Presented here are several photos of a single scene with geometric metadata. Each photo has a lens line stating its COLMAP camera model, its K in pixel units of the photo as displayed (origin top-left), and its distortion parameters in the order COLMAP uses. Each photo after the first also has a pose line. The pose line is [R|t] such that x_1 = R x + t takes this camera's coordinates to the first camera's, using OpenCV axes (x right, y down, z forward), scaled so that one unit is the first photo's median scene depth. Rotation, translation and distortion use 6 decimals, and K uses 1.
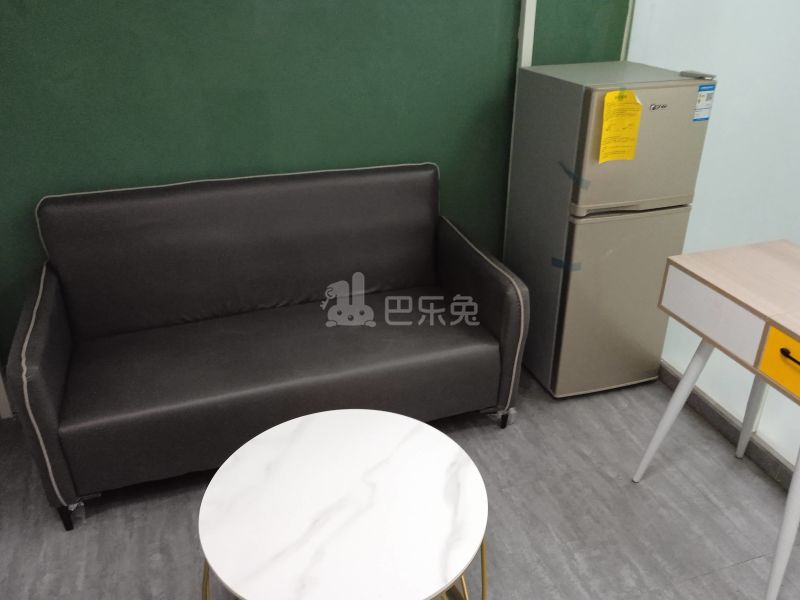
lens RADIAL K [[673.2, 0, 400.0], [0, 673.2, 300.0], [0, 0, 1]] dist [0.133930, -0.222098]
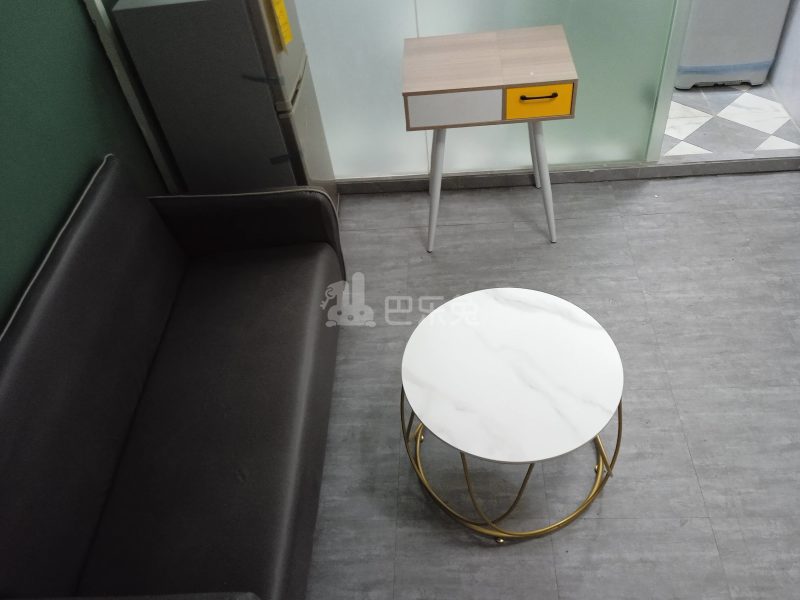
lens RADIAL K [[673.2, 0, 400.0], [0, 673.2, 300.0], [0, 0, 1]] dist [0.133930, -0.222098]
pose [[0.341007, -0.701662, 0.625607, -0.588993], [0.518387, 0.695524, 0.497516, -0.369753], [-0.784212, 0.154650, 0.600911, 0.250325]]
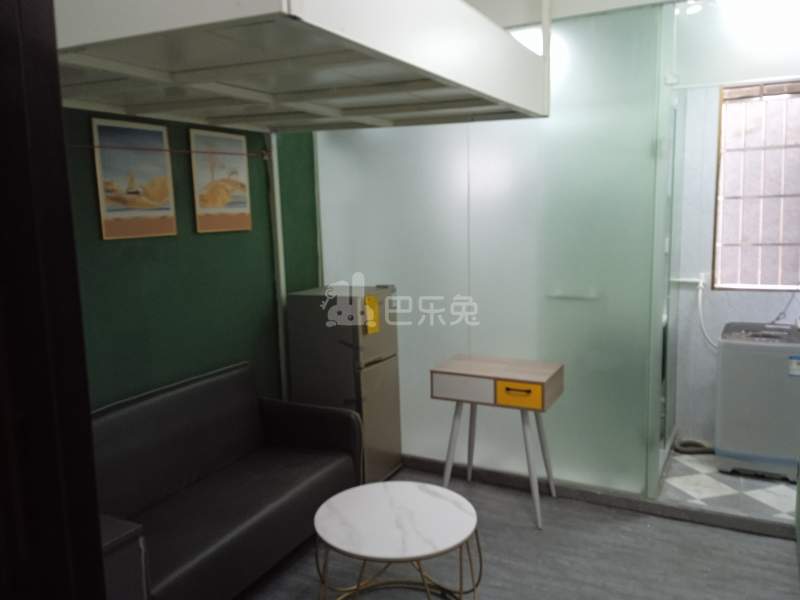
lens RADIAL K [[673.2, 0, 400.0], [0, 673.2, 300.0], [0, 0, 1]] dist [0.133930, -0.222098]
pose [[0.710553, -0.114022, 0.694344, -0.827171], [0.344234, 0.916965, -0.201689, 0.094309], [-0.613692, 0.382327, 0.690802, -0.287863]]
